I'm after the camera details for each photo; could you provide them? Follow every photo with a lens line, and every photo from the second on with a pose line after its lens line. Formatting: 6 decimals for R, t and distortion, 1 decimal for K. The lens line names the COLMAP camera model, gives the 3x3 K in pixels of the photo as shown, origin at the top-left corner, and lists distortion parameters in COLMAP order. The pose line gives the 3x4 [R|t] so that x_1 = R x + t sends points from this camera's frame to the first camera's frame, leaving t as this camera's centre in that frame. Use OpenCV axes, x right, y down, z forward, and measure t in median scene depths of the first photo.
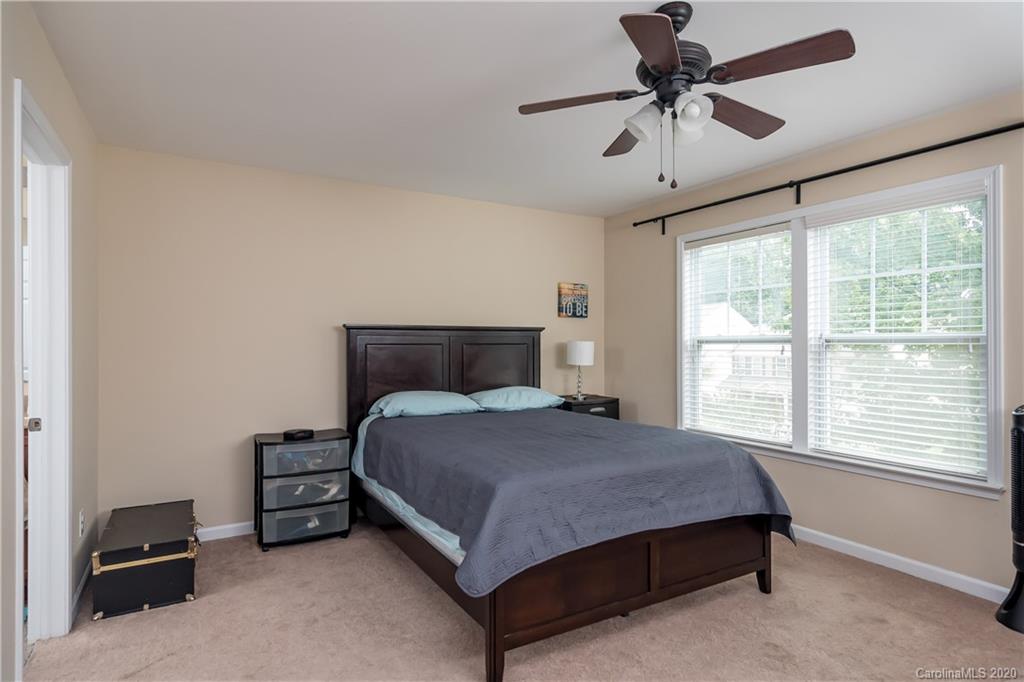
lens RADIAL K [[551.5, 0, 506.1], [0, 551.5, 342.2], [0, 0, 1]] dist [-0.000065, 0.003302]
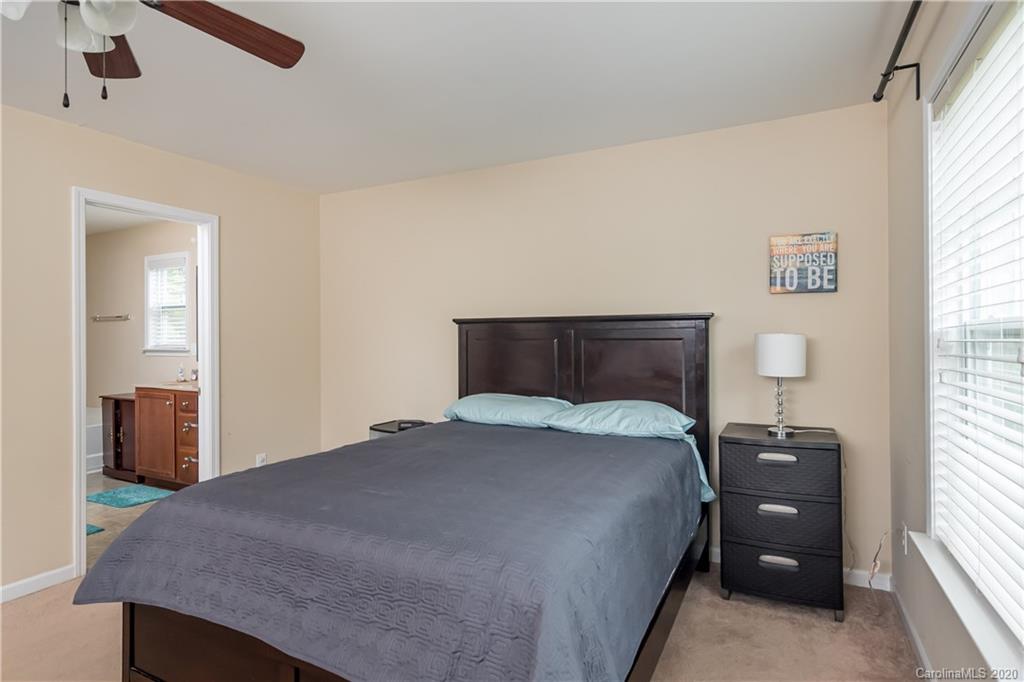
lens RADIAL K [[551.5, 0, 511.7], [0, 551.5, 341.5], [0, 0, 1]] dist [-0.000065, 0.003302]
pose [[0.536940, 0.005854, -0.843600, 0.453391], [0.007296, 0.999906, 0.011583, -0.002661], [0.843589, -0.012374, 0.536847, 0.434994]]
